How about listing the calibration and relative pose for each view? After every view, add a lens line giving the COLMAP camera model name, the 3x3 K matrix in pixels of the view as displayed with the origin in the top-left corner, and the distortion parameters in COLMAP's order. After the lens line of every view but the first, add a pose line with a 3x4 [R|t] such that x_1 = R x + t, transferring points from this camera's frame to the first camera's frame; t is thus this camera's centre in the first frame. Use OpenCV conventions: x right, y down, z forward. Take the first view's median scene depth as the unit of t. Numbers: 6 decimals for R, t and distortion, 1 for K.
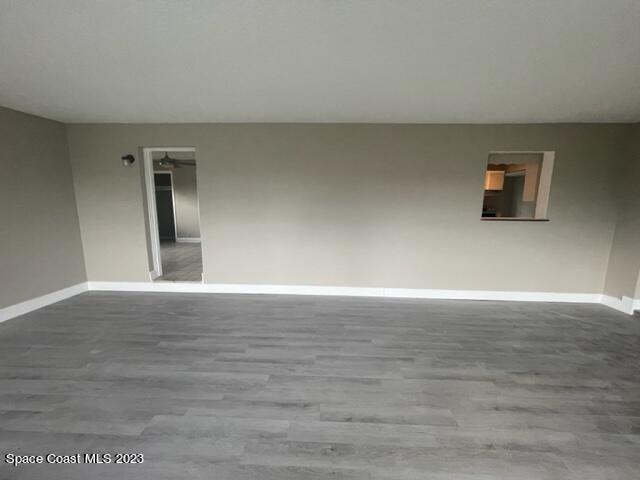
lens RADIAL K [[256.1, 0, 319.5], [0, 256.1, 244.4], [0, 0, 1]] dist [-0.005017, 0.001238]
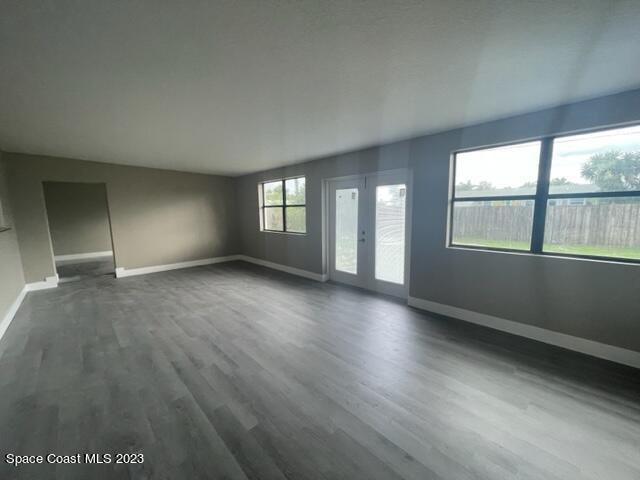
lens RADIAL K [[256.1, 0, 322.4], [0, 256.1, 246.7], [0, 0, 1]] dist [-0.005017, 0.001238]
pose [[-0.720620, -0.104031, 0.685481, -1.127011], [0.122142, 0.954168, 0.273212, -0.211927], [-0.682487, 0.280608, -0.674886, 1.151432]]
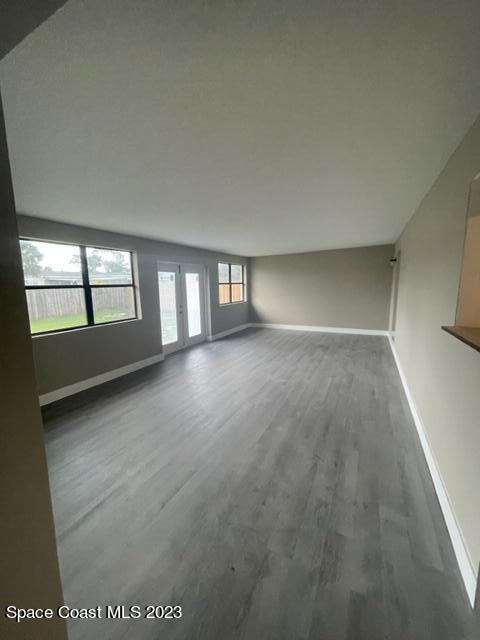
lens RADIAL K [[256.1, 0, 233.7], [0, 256.1, 324.7], [0, 0, 1]] dist [-0.005017, 0.001238]
pose [[-0.435909, 0.136934, -0.889512, 1.691655], [-0.138786, 0.966307, 0.216769, -0.200738], [0.889225, 0.217944, -0.402218, 1.146326]]
